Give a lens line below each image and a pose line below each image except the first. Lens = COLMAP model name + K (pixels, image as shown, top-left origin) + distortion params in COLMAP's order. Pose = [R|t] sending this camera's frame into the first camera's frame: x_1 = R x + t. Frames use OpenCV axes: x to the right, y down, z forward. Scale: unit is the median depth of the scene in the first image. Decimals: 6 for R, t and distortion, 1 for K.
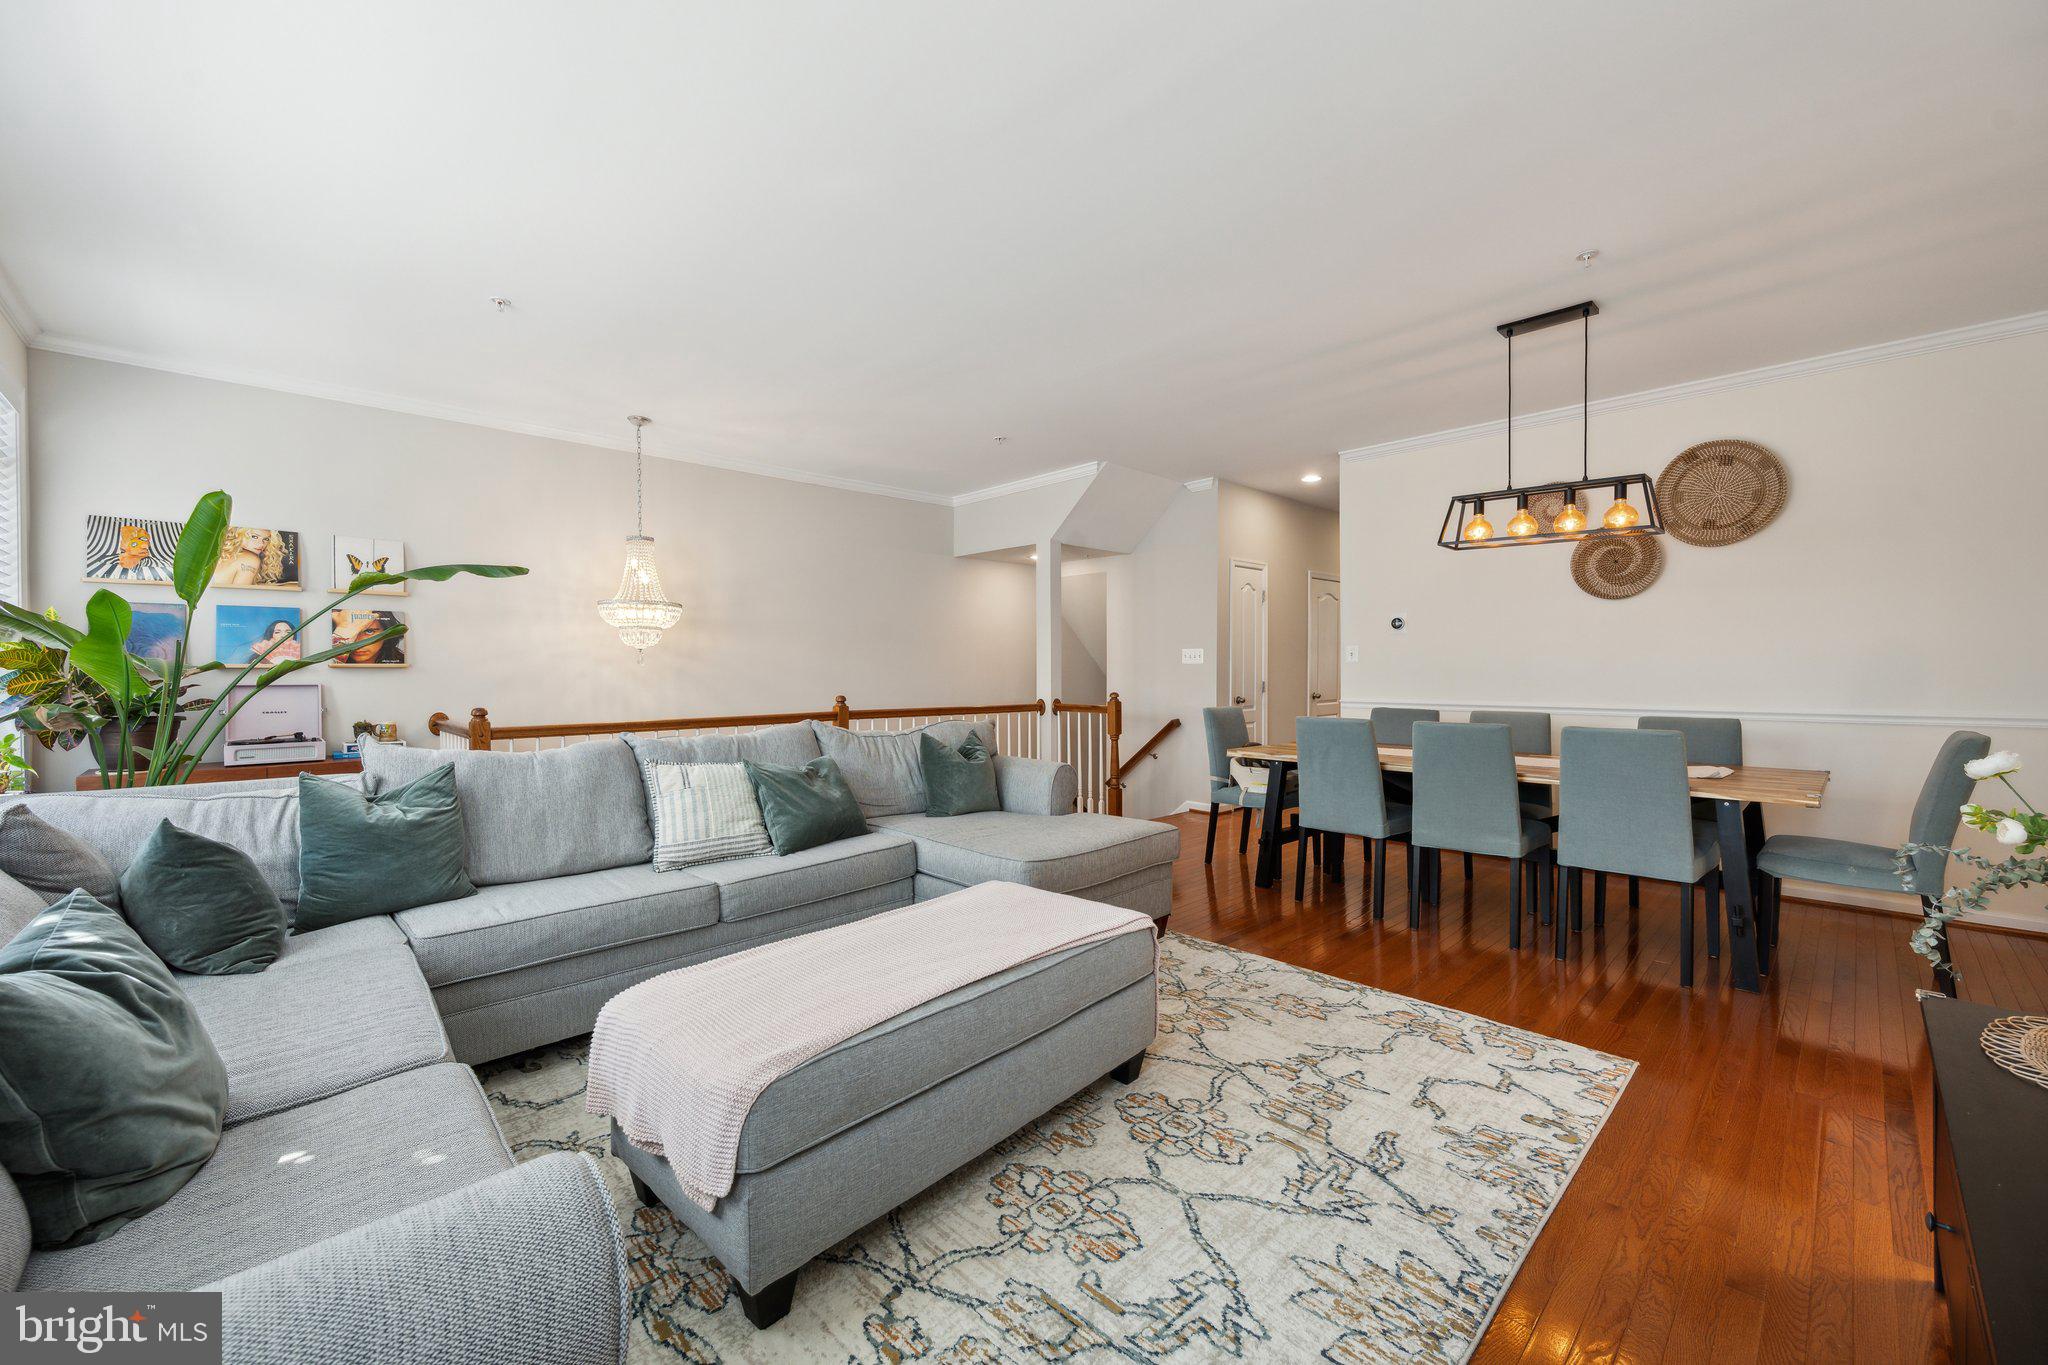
lens RADIAL K [[805.9, 0, 1006.2], [0, 805.9, 676.6], [0, 0, 1]] dist [-0.003217, -0.000473]
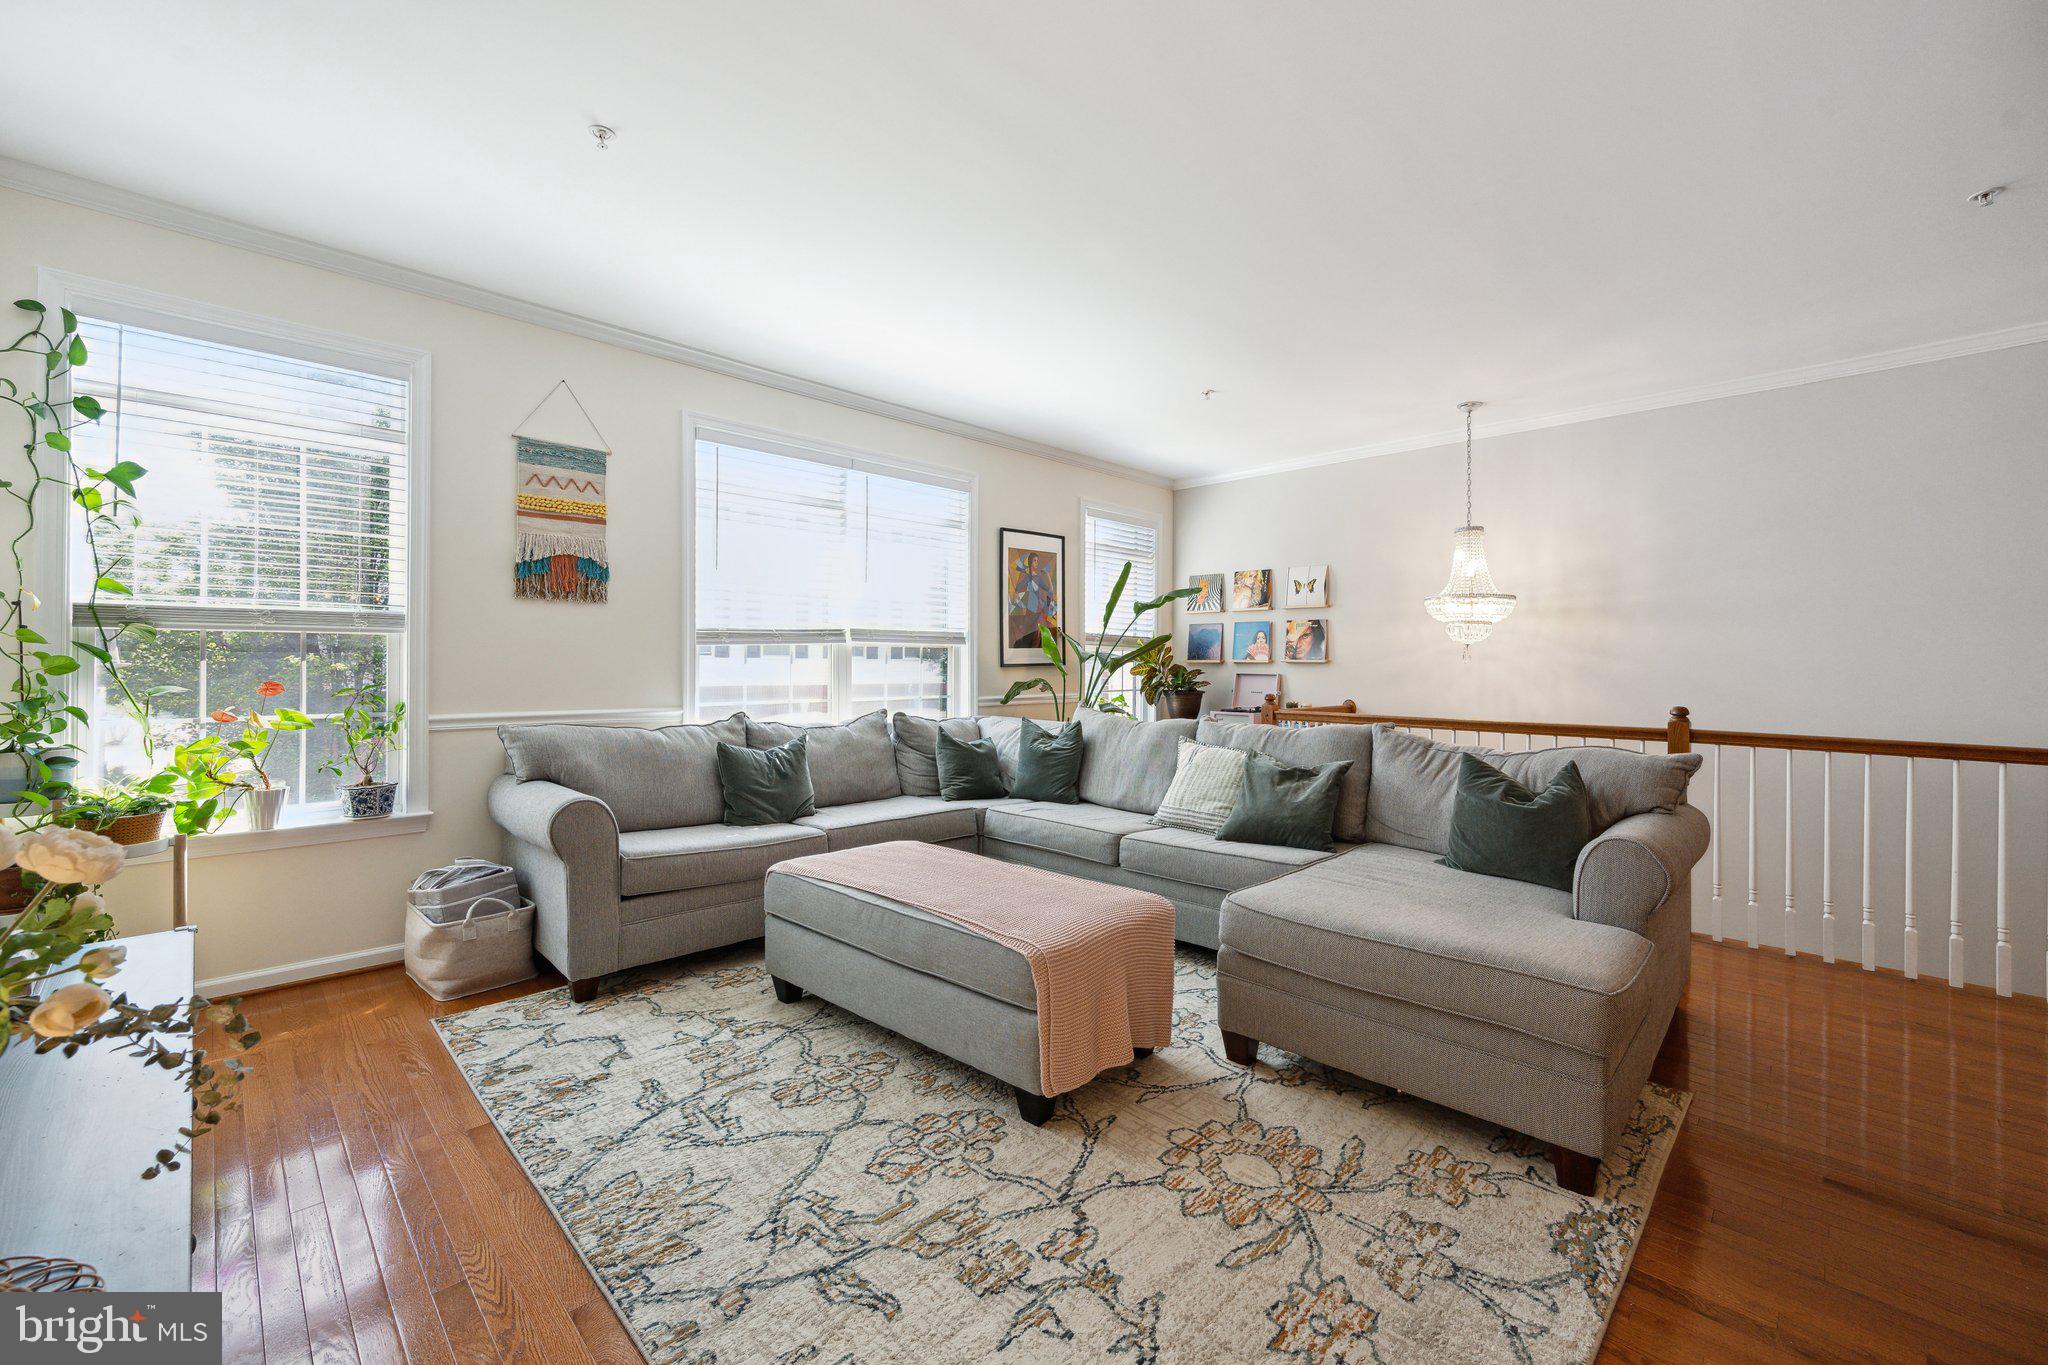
lens RADIAL K [[805.9, 0, 1027.1], [0, 805.9, 659.1], [0, 0, 1]] dist [-0.003217, -0.000473]
pose [[0.039465, 0.000044, -0.999221, 1.143016], [-0.016600, 0.999862, -0.000612, -0.017910], [0.999083, 0.016611, 0.039461, 1.027414]]
